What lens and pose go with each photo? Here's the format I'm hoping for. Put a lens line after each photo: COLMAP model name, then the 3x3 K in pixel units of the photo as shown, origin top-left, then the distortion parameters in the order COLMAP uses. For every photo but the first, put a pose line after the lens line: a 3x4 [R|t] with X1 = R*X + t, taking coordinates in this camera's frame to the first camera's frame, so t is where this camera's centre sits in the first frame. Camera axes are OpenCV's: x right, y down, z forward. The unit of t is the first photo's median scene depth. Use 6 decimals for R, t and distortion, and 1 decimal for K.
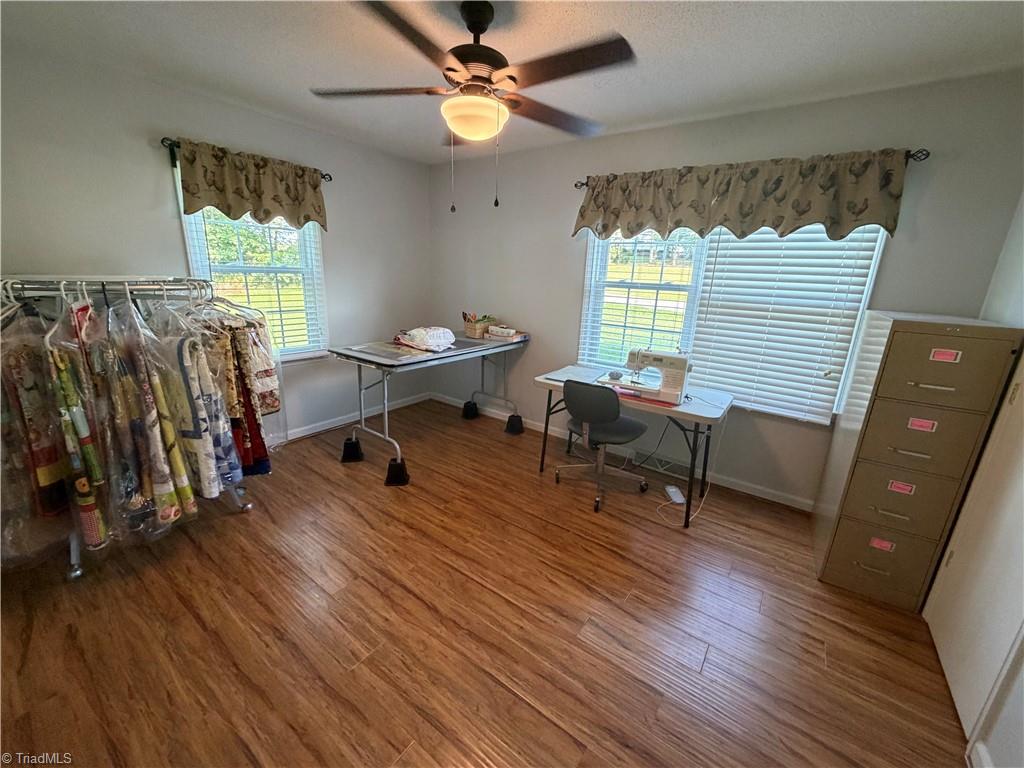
lens RADIAL K [[409.6, 0, 510.6], [0, 409.6, 383.5], [0, 0, 1]] dist [-0.000414, -0.000132]
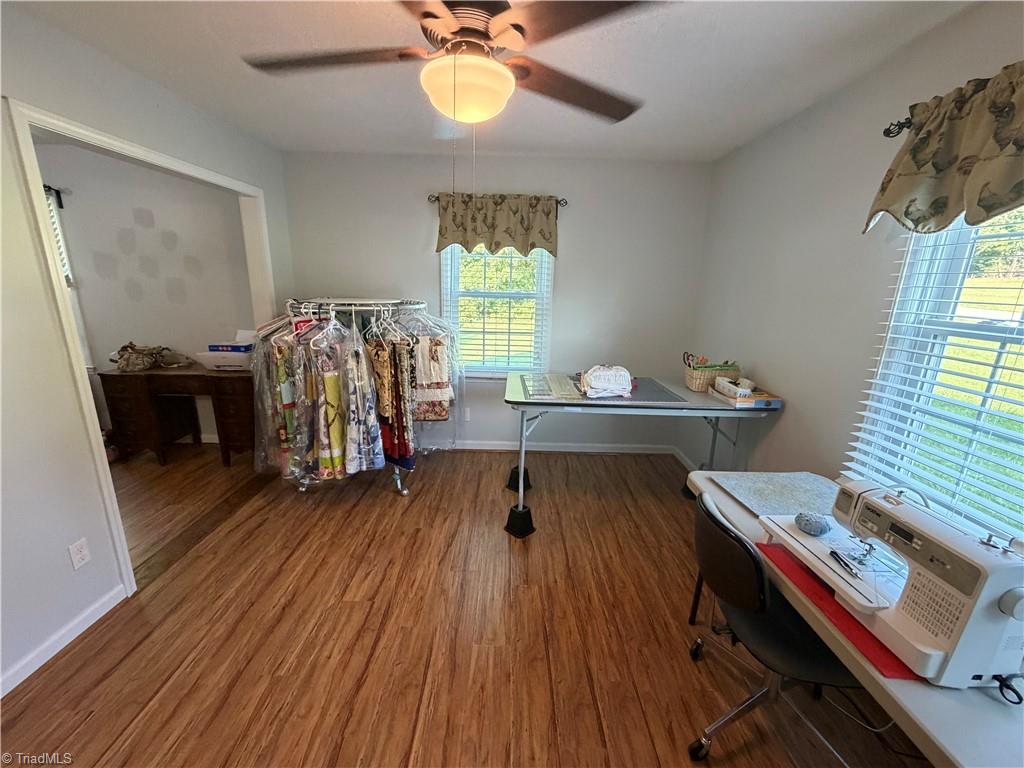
lens RADIAL K [[407.8, 0, 510.6], [0, 407.8, 384.0], [0, 0, 1]] dist [-0.000840, -0.000061]
pose [[0.592043, 0.175278, -0.786615, 0.394435], [-0.216206, 0.974826, 0.054489, -0.127901], [0.776363, 0.137810, 0.615035, 0.441985]]
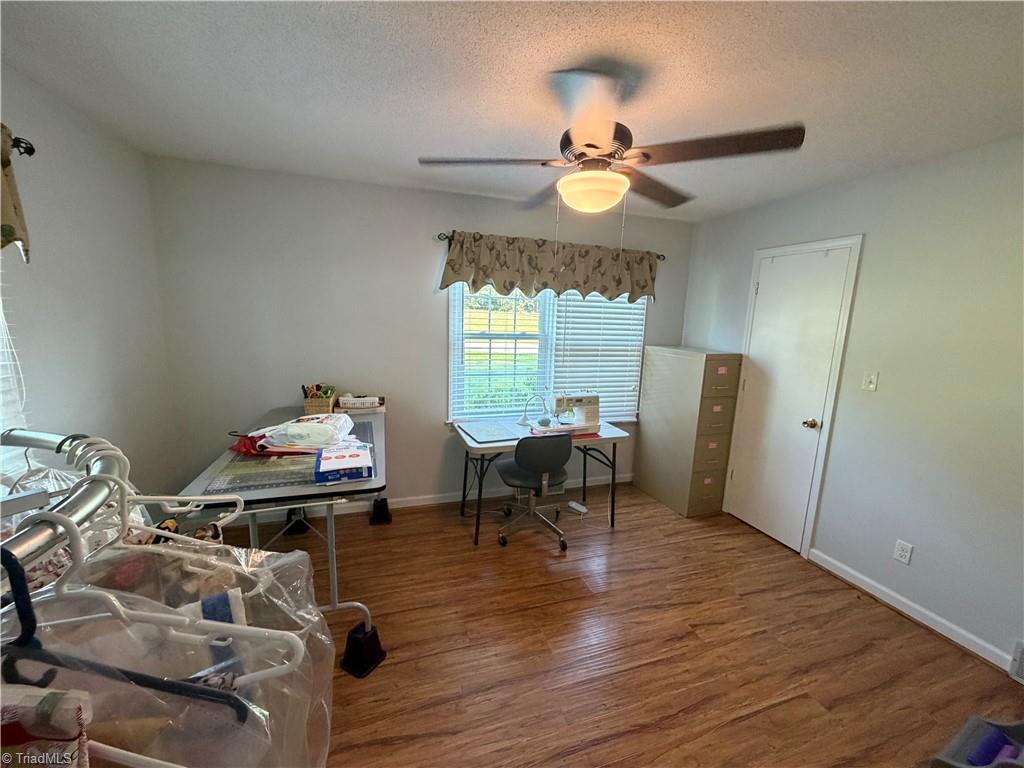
lens RADIAL K [[409.6, 0, 510.6], [0, 409.6, 383.5], [0, 0, 1]] dist [-0.000414, -0.000132]
pose [[0.579905, -0.157966, 0.799223, -0.656115], [0.206765, 0.977438, 0.043165, -0.187451], [-0.788009, 0.140220, 0.599483, 0.413416]]
